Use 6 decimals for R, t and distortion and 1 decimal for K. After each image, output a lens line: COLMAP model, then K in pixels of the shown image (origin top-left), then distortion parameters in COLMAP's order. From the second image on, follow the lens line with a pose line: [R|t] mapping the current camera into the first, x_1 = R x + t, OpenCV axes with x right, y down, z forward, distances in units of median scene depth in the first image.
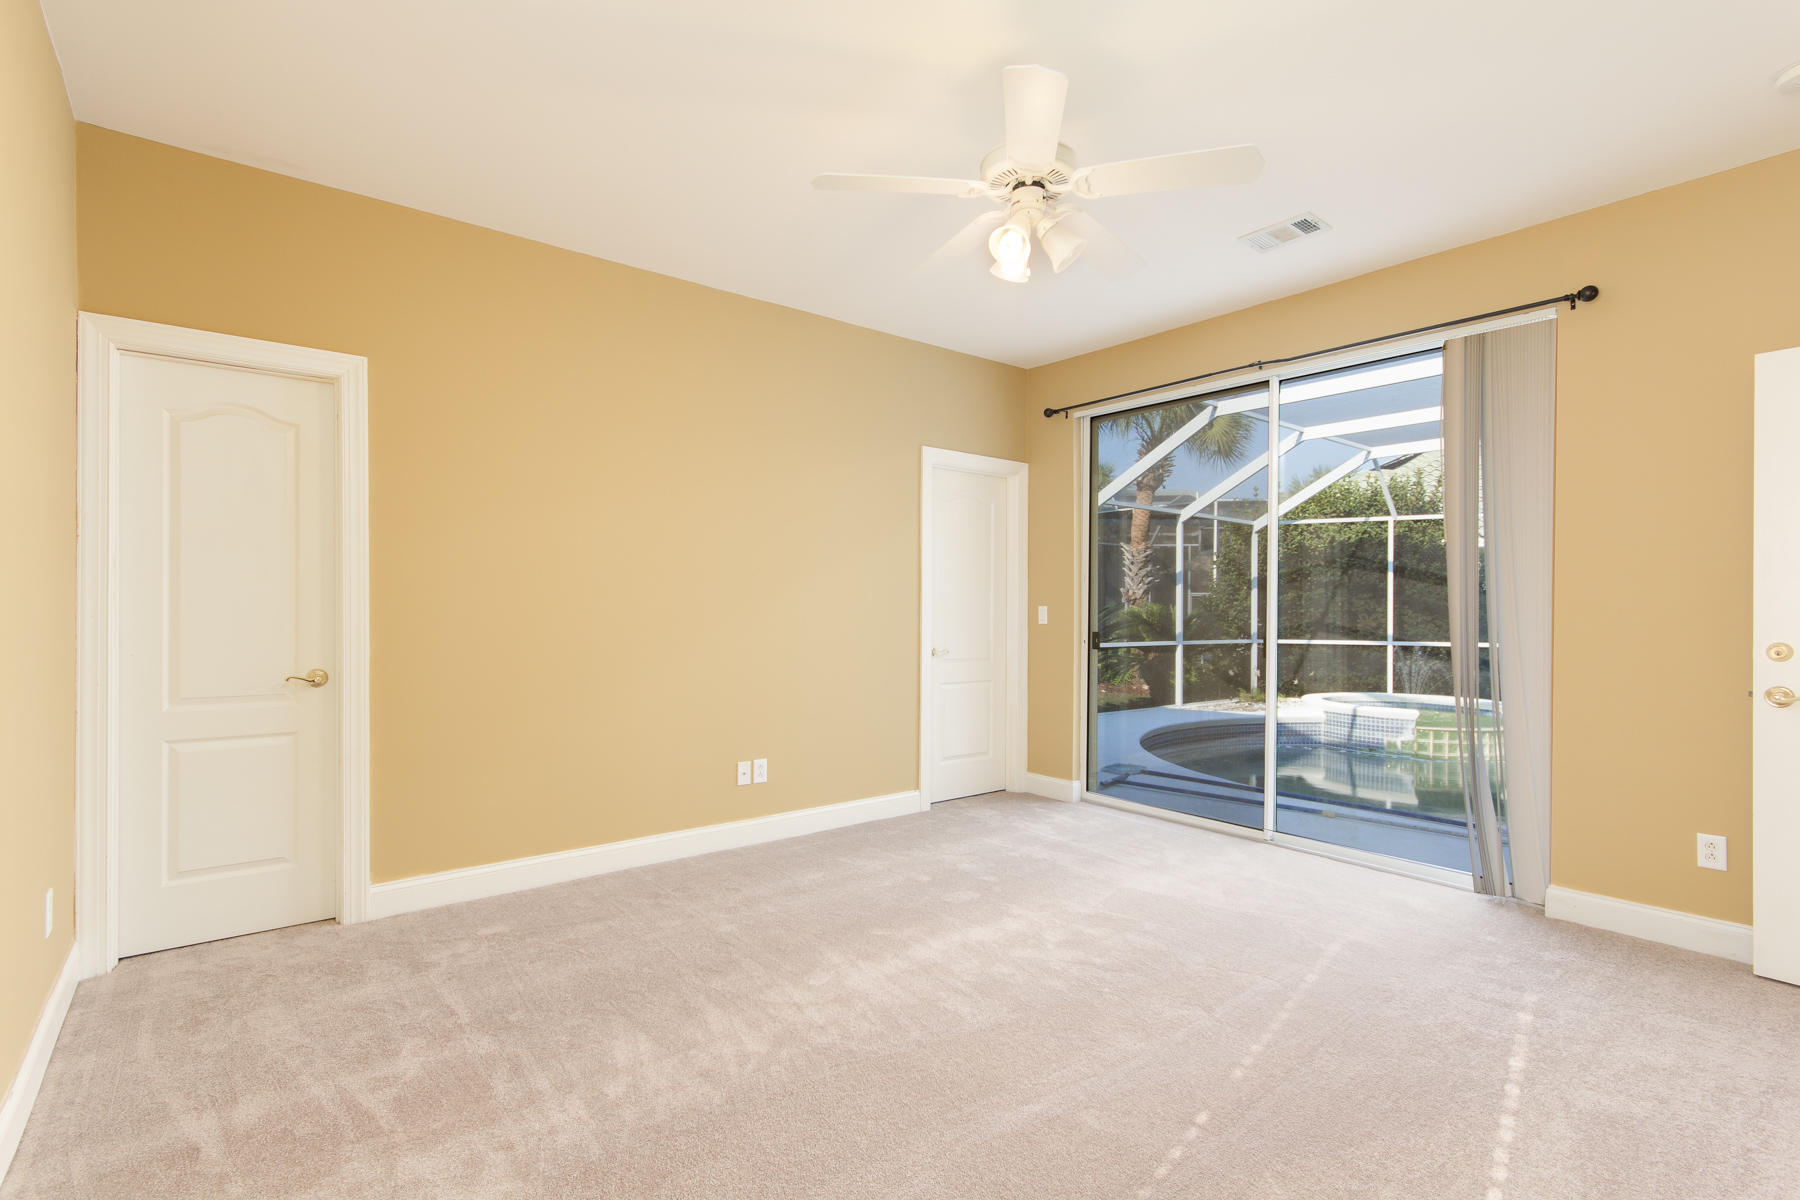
lens RADIAL K [[853.7, 0, 900.0], [0, 853.7, 600.0], [0, 0, 1]] dist [0.003925, 0.000640]
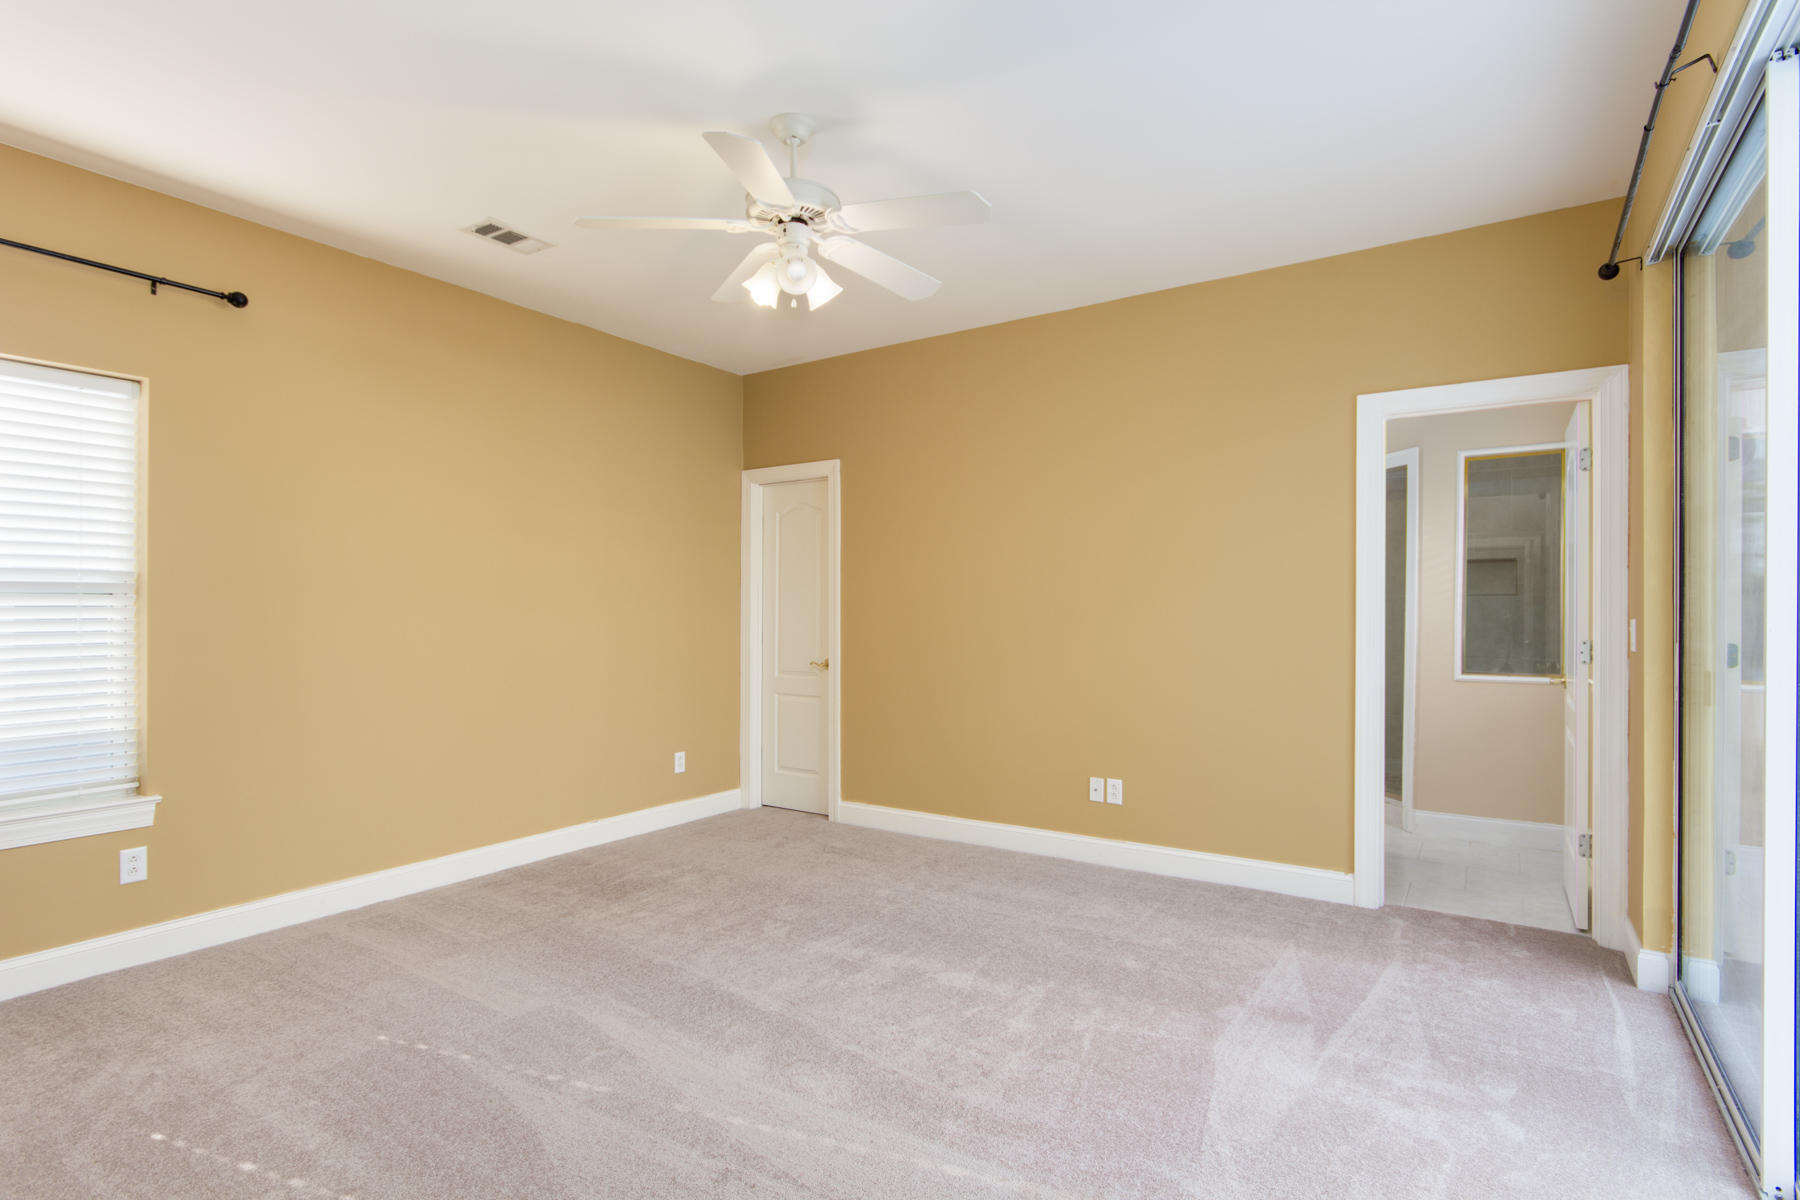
lens RADIAL K [[897.6, 0, 900.0], [0, 897.6, 600.0], [0, 0, 1]] dist [-0.002962, 0.000072]
pose [[0.291139, -0.014860, -0.956565, 0.956646], [0.013532, 0.999843, -0.011413, -0.007769], [0.956585, -0.009621, 0.291294, 0.629128]]
